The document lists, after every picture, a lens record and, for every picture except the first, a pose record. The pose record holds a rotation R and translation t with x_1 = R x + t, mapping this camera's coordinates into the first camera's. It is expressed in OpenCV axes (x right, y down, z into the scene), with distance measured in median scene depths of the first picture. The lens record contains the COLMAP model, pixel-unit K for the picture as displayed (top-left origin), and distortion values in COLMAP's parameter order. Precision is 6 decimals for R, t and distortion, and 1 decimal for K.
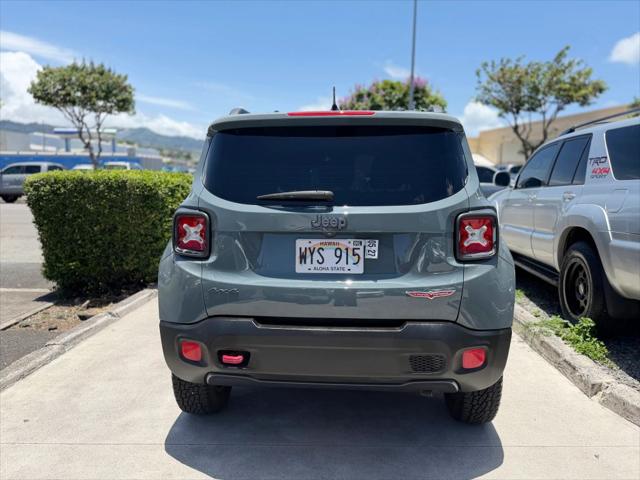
lens RADIAL K [[522.2, 0, 319.1], [0, 522.2, 236.5], [0, 0, 1]] dist [0.010603, -0.013815]
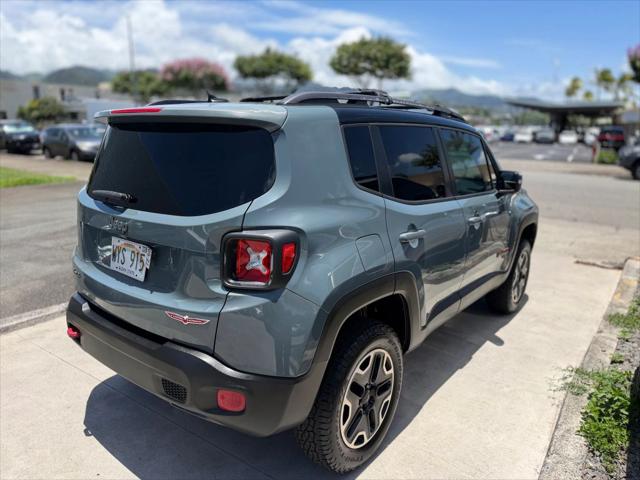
lens RADIAL K [[459.5, 0, 323.0], [0, 459.5, 244.0], [0, 0, 1]] dist [0.021546, -0.029771]
pose [[0.834265, 0.143249, -0.532430, 0.792155], [-0.077369, 0.986520, 0.144193, -0.143880], [0.545909, -0.079102, 0.834102, 0.468807]]
